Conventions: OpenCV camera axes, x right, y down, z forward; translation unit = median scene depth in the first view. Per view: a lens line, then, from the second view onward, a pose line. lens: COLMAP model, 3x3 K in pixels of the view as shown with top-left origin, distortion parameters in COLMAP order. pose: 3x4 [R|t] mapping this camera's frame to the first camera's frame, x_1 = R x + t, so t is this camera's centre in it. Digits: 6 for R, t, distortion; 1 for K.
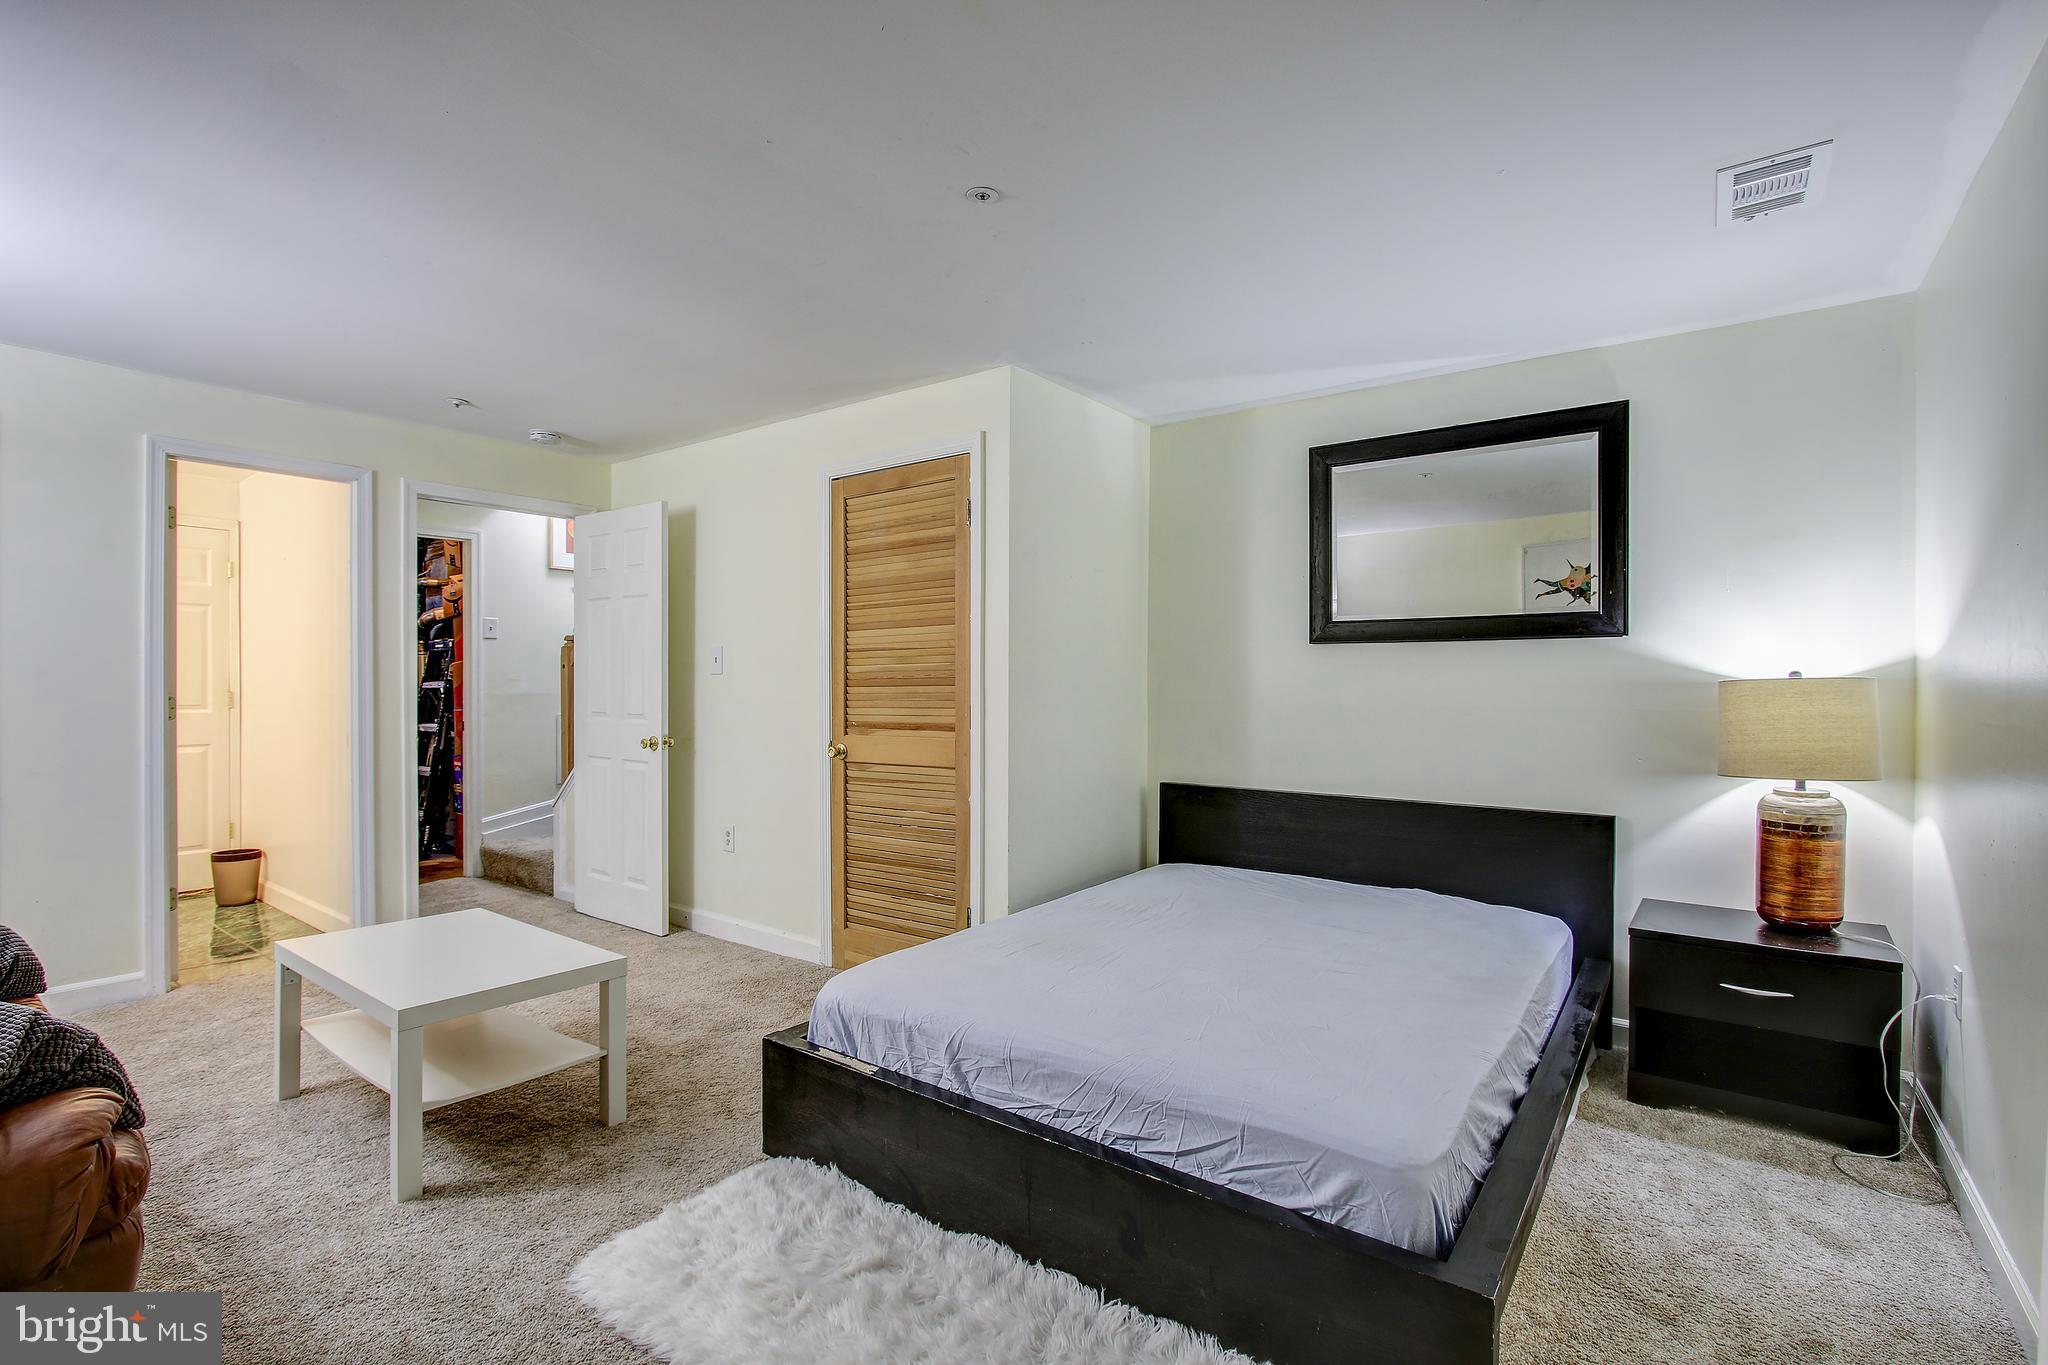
lens RADIAL K [[954.4, 0, 1024.0], [0, 954.4, 682.5], [0, 0, 1]] dist [0.002248, 0.000146]
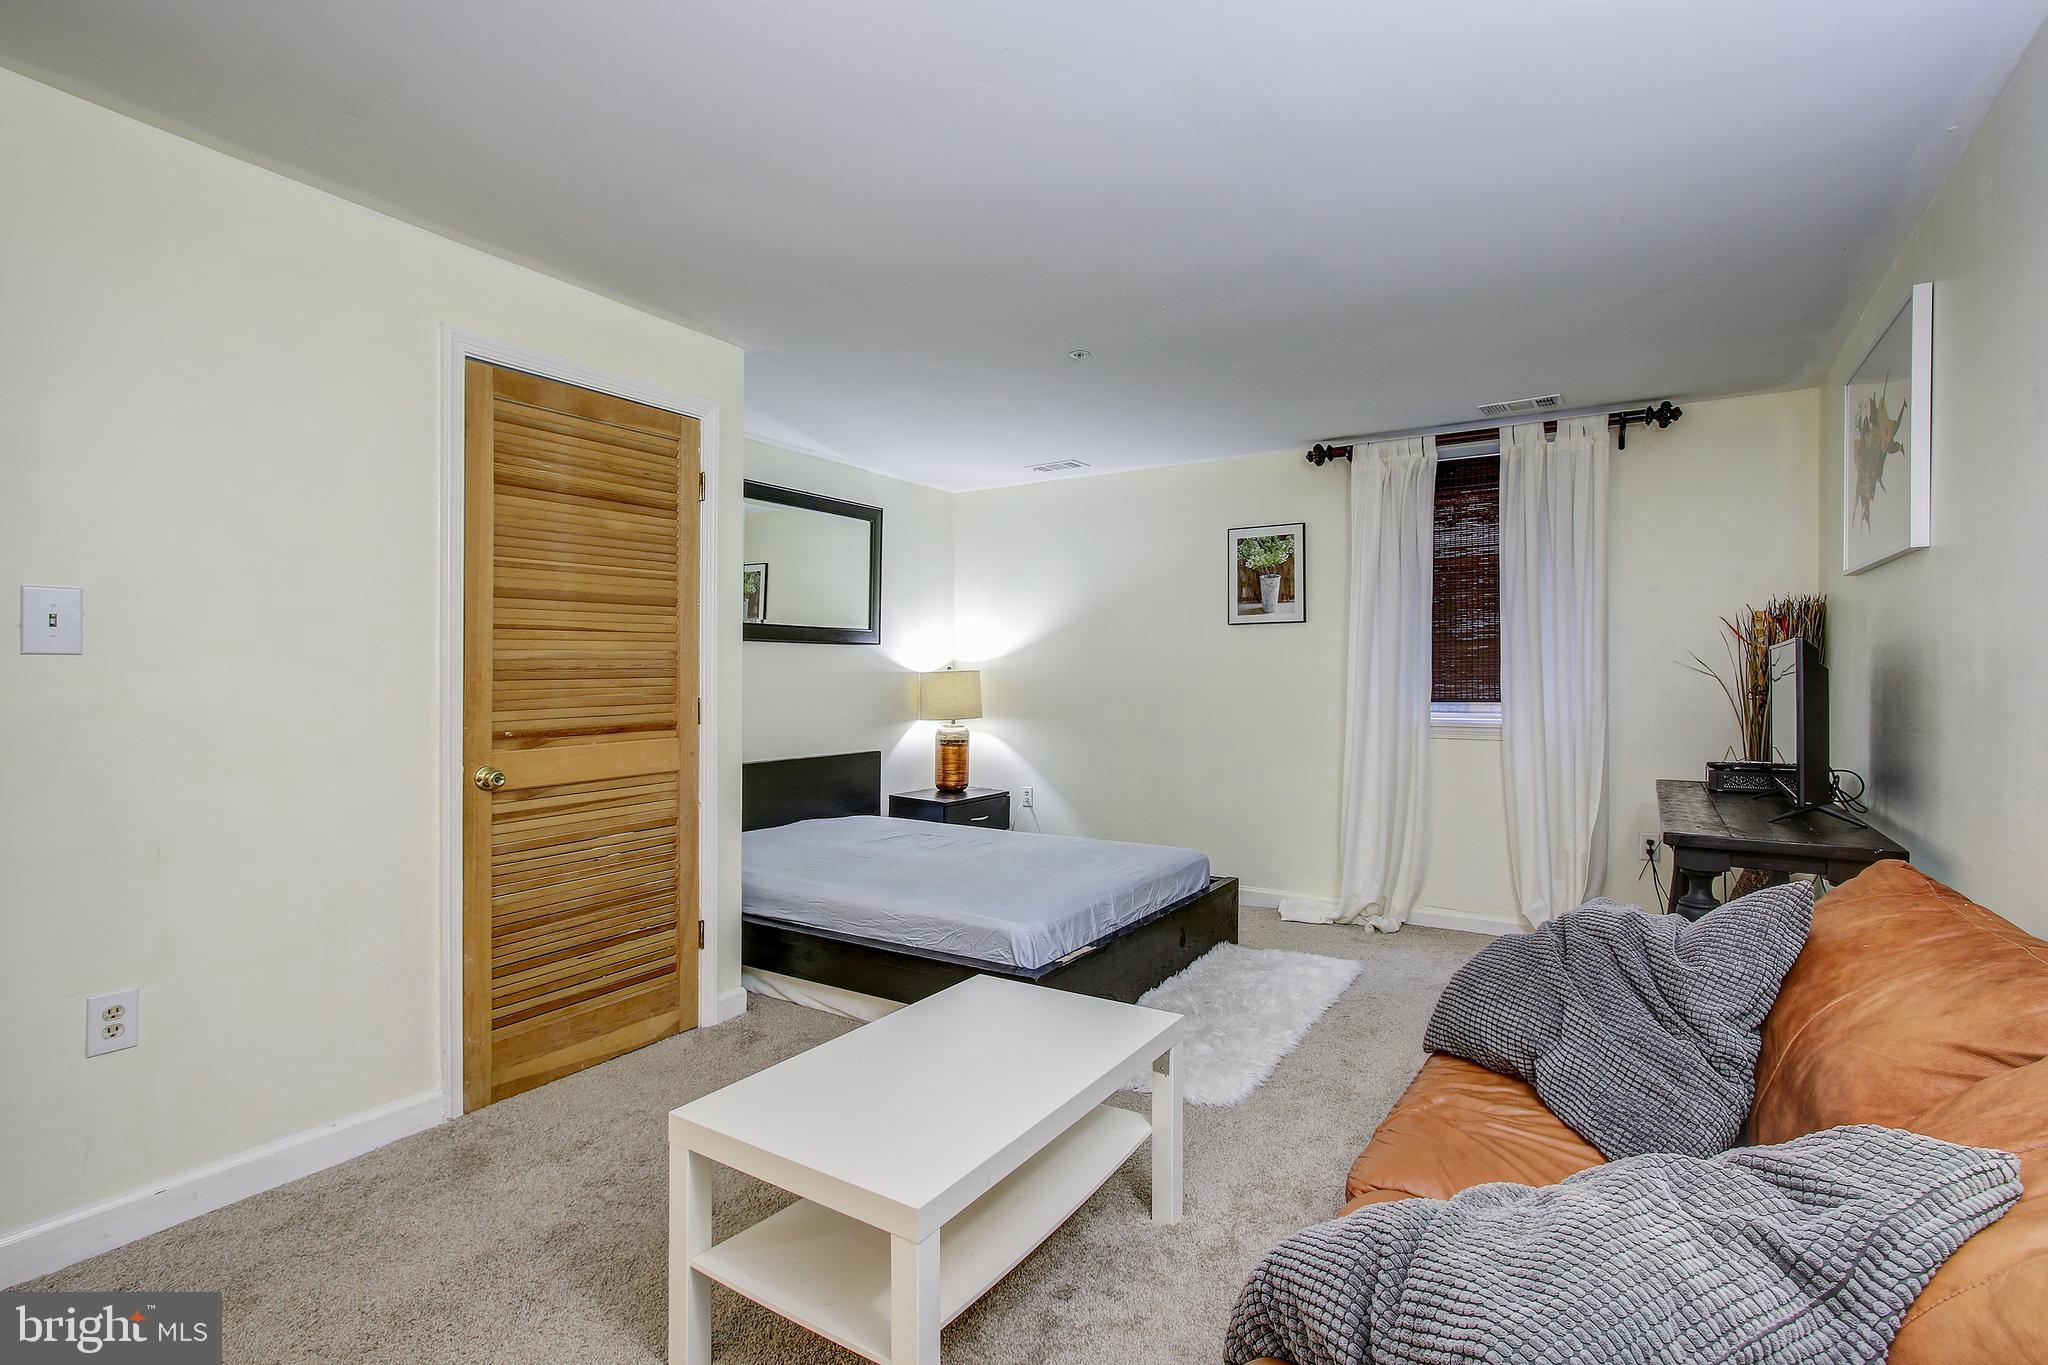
lens RADIAL K [[973.3, 0, 1025.6], [0, 973.3, 669.6], [0, 0, 1]] dist [-0.001449, 0.000062]
pose [[-0.080169, -0.003003, 0.996777, -1.109341], [-0.002496, 0.999993, 0.002812, -0.007312], [-0.996778, -0.002262, -0.080176, 0.845074]]
